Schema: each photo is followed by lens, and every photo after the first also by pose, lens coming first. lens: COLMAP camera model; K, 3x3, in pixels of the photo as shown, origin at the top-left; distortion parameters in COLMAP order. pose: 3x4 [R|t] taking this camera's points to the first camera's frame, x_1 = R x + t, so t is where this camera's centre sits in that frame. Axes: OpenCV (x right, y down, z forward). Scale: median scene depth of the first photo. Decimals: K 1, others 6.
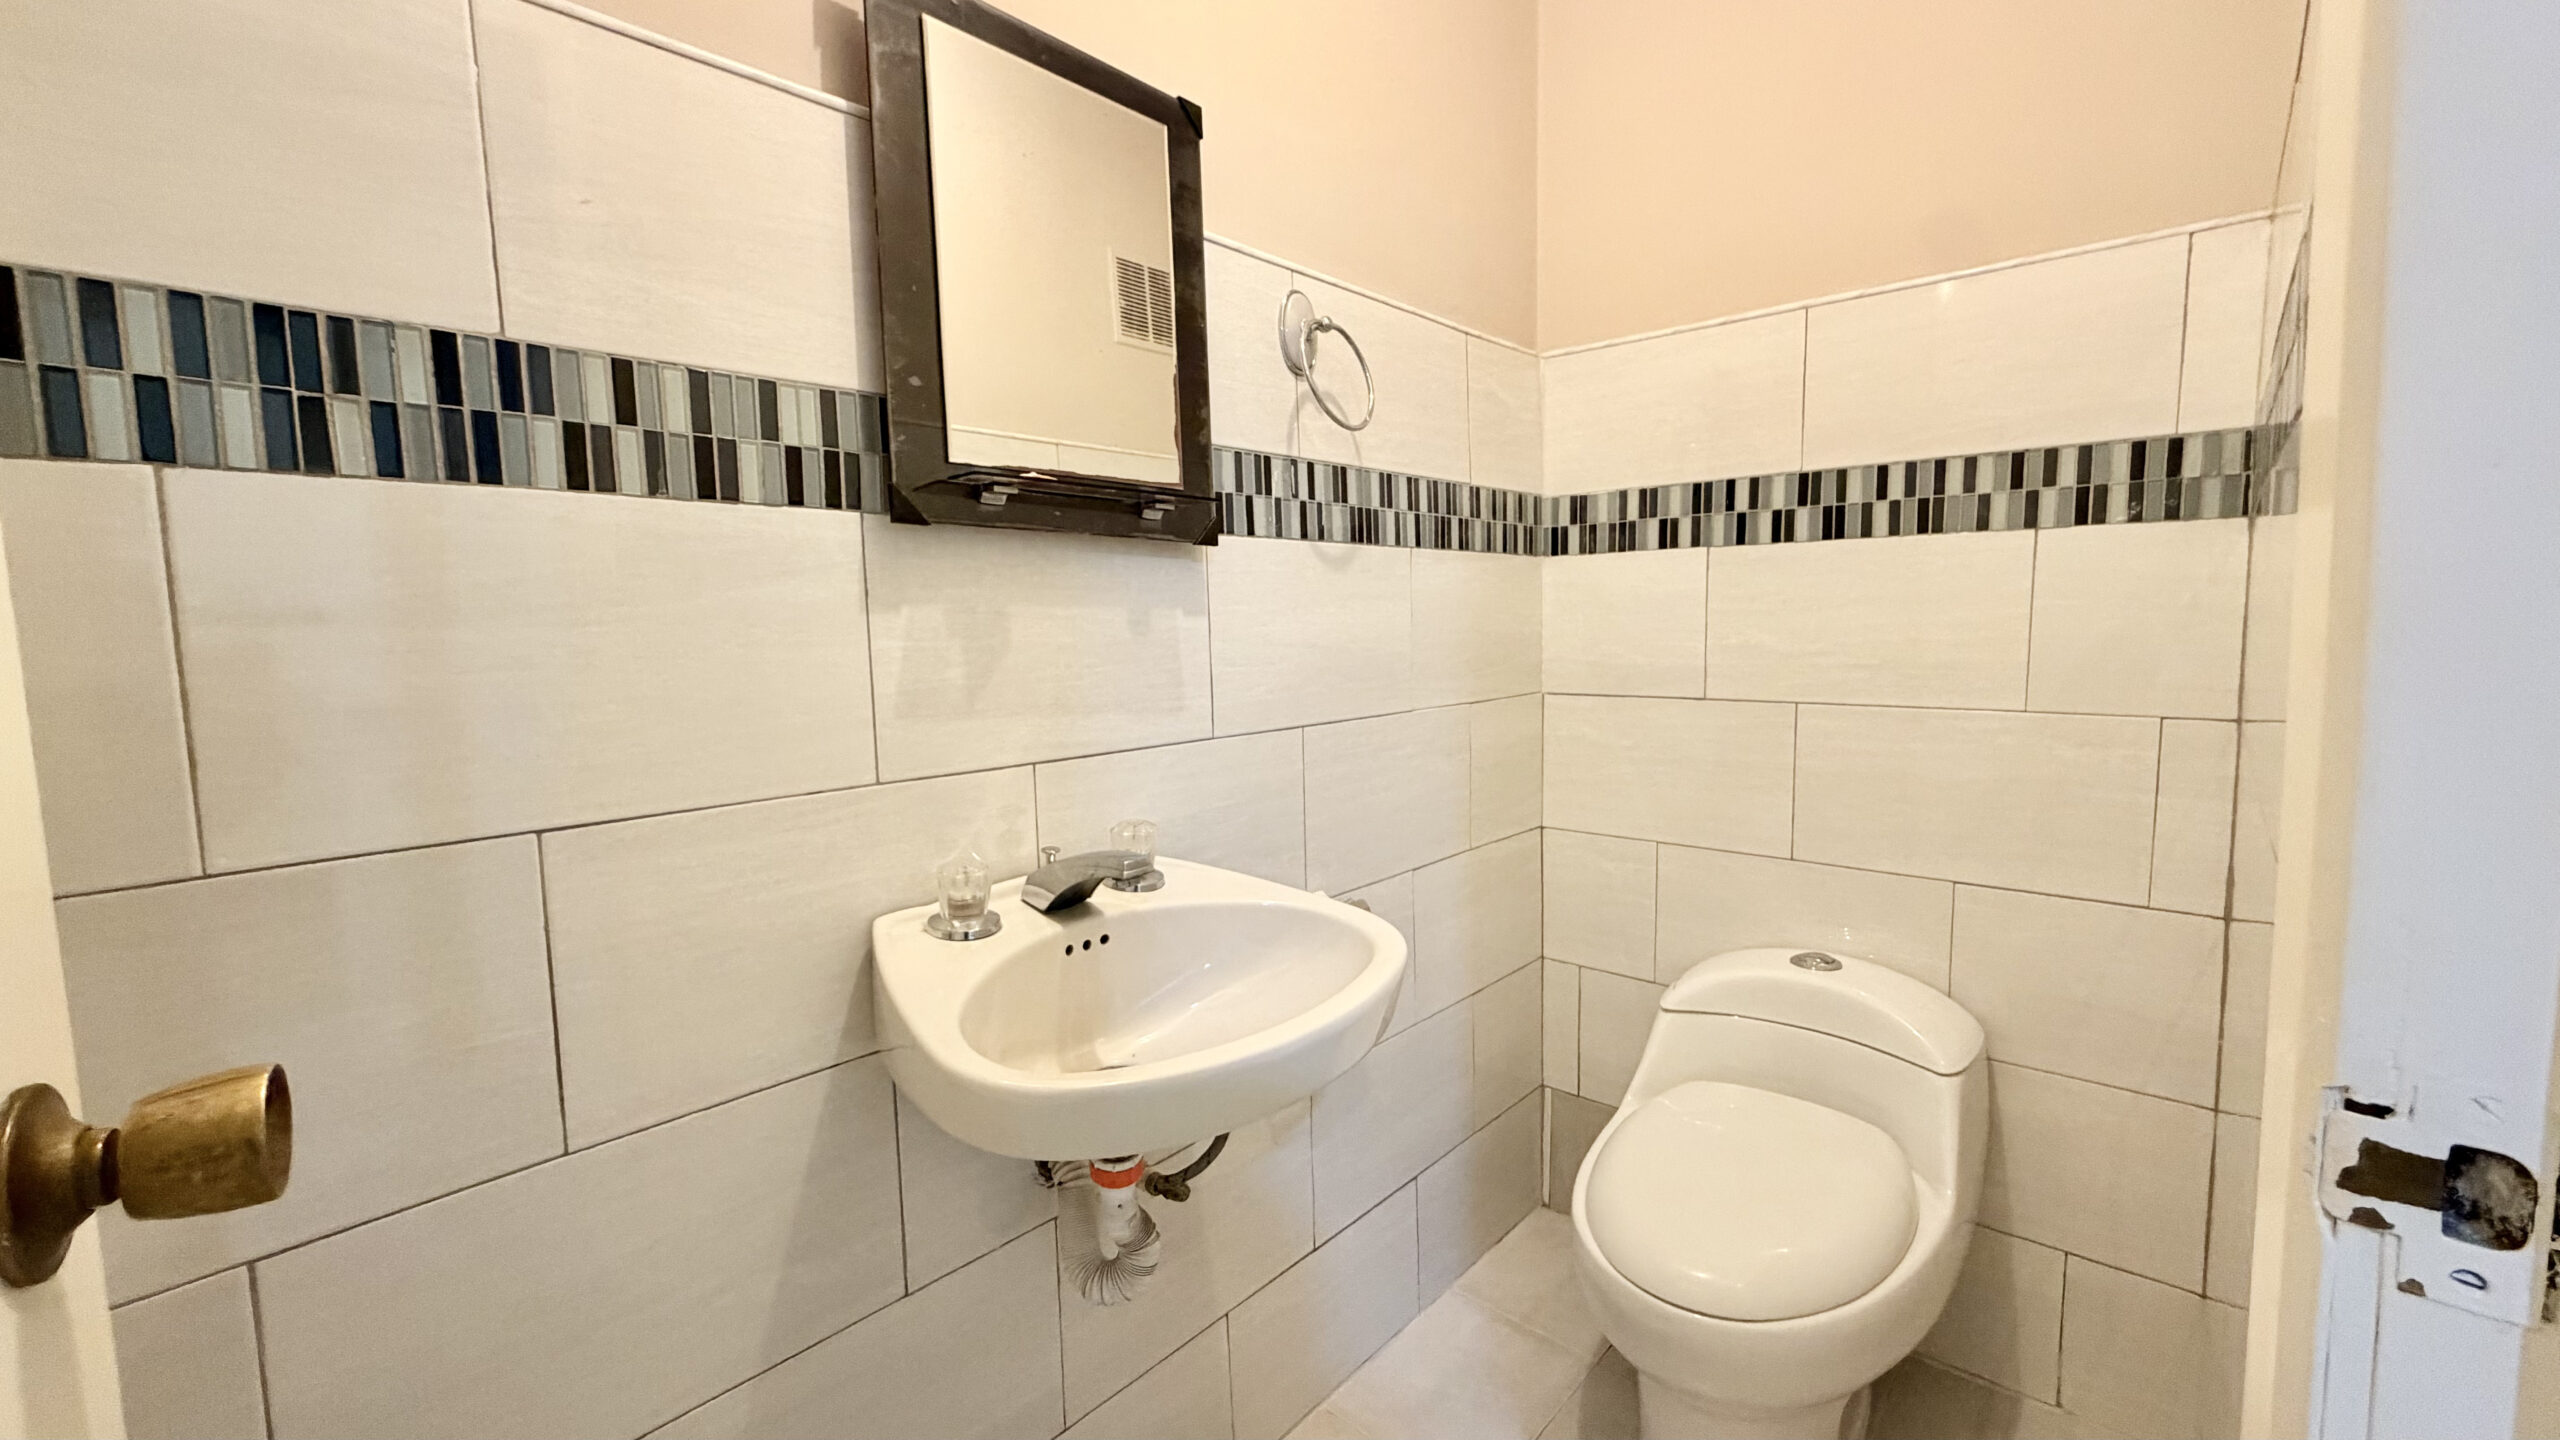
lens RADIAL K [[1032.2, 0, 1286.4], [0, 1032.2, 715.6], [0, 0, 1]] dist [-0.001923, -0.000096]
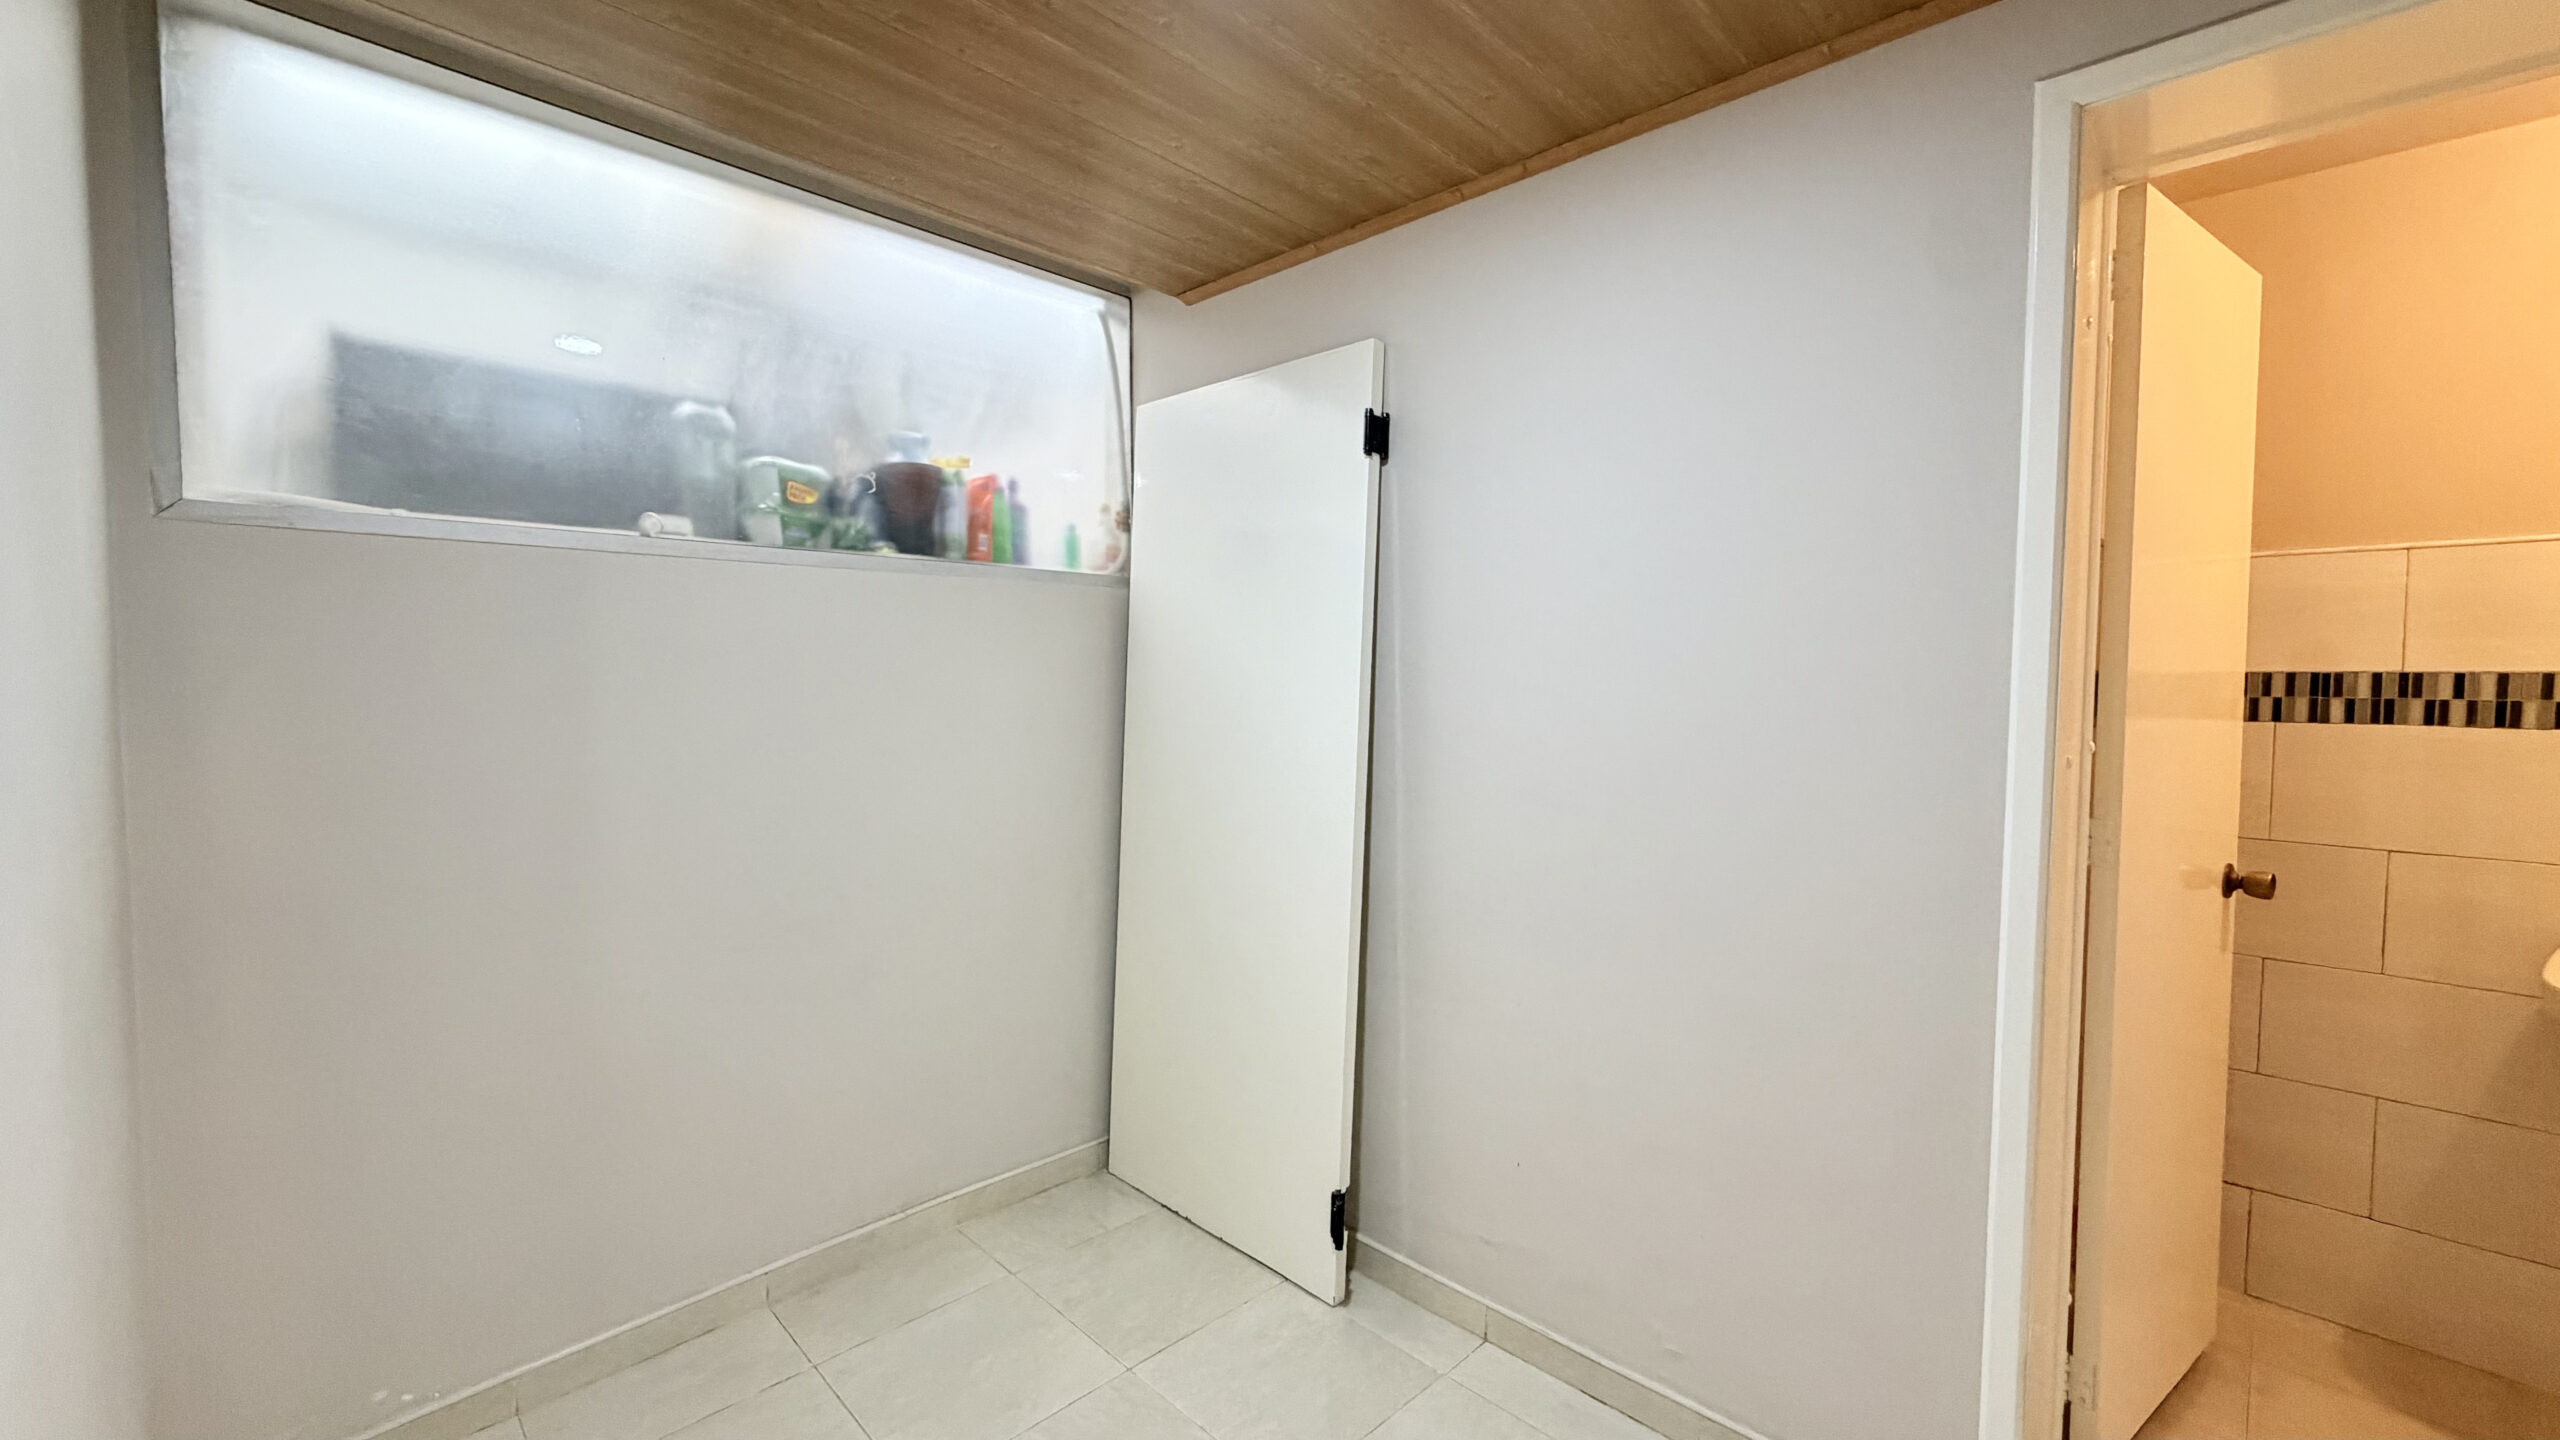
lens RADIAL K [[1032.2, 0, 1286.1], [0, 1032.2, 717.3], [0, 0, 1]] dist [-0.001923, -0.000096]
pose [[-0.026076, 0.067913, -0.997350, 2.089412], [-0.099438, 0.992565, 0.070187, -0.146171], [0.994702, 0.101005, -0.019129, -1.918809]]
